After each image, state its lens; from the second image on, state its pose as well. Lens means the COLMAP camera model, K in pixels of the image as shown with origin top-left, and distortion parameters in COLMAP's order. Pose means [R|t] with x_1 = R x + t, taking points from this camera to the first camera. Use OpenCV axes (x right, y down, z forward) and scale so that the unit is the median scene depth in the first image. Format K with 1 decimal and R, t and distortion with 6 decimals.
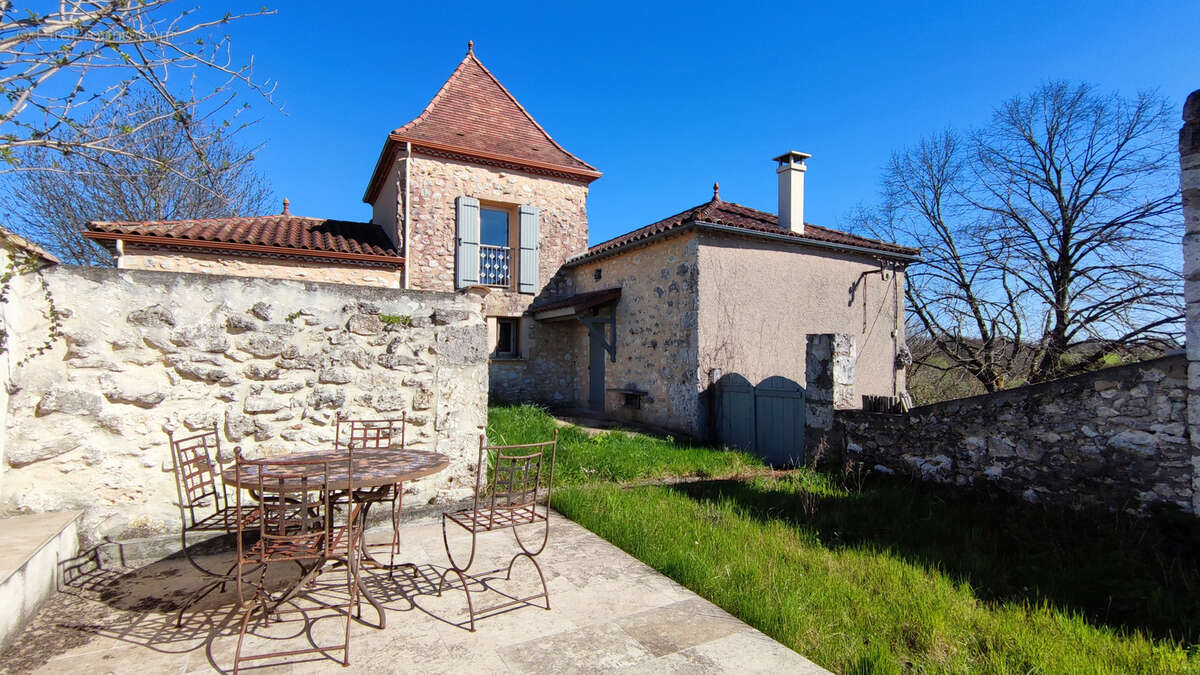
lens RADIAL K [[542.1, 0, 596.0], [0, 542.1, 339.9], [0, 0, 1]] dist [0.002859, -0.000490]
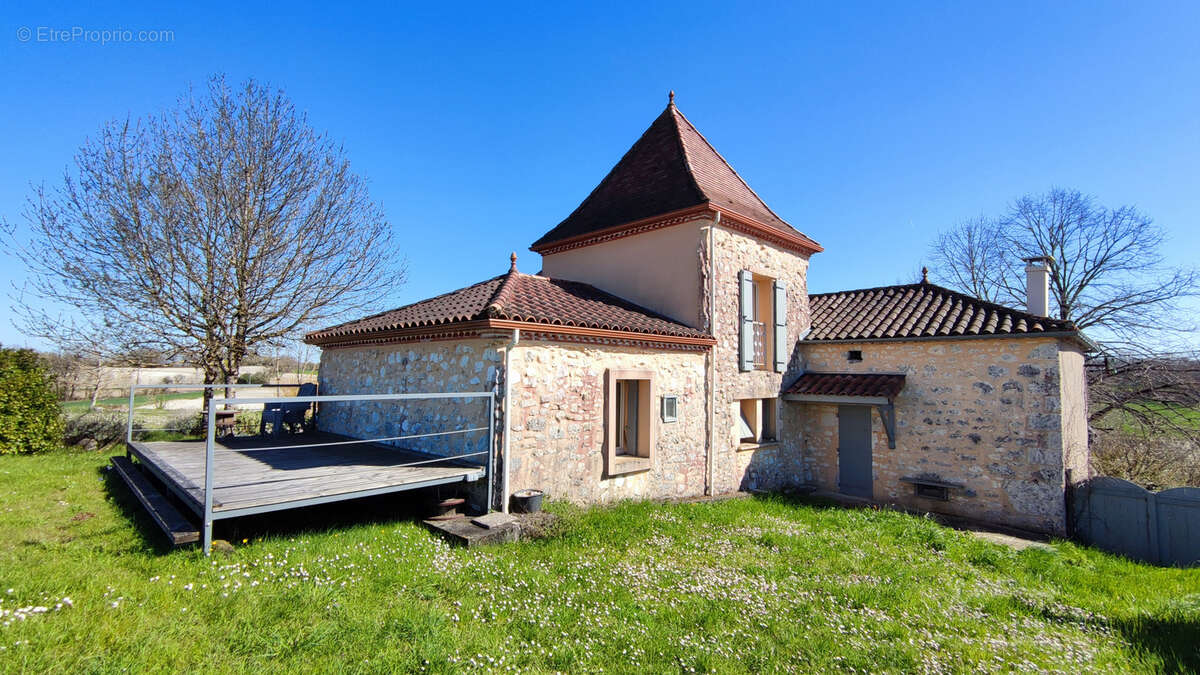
lens RADIAL K [[542.1, 0, 596.0], [0, 542.1, 339.9], [0, 0, 1]] dist [0.002859, -0.000490]
pose [[0.960205, 0.027732, 0.277914, -0.767816], [-0.019837, 0.999317, -0.031182, -0.116376], [-0.278589, 0.024428, 0.960100, 0.194015]]
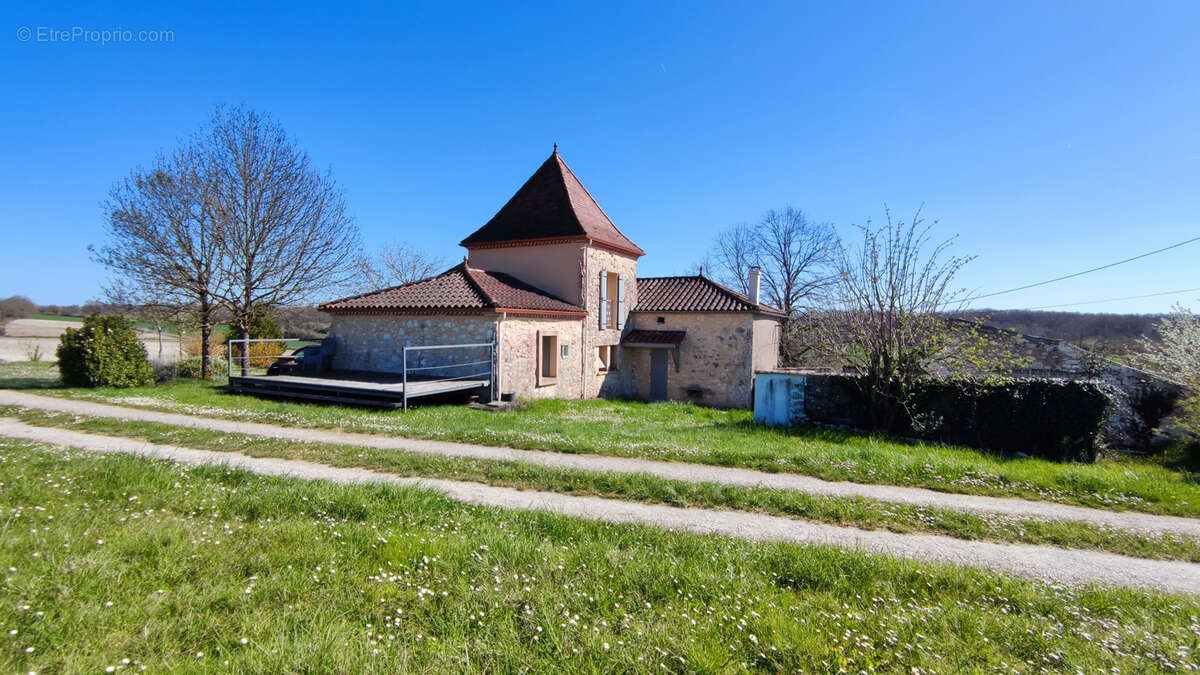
lens RADIAL K [[542.1, 0, 596.0], [0, 542.1, 339.9], [0, 0, 1]] dist [0.002859, -0.000490]
pose [[0.828757, -0.005229, 0.559584, -1.189567], [-0.031726, 0.997909, 0.056312, -0.157662], [-0.558708, -0.064423, 0.826858, -0.319901]]
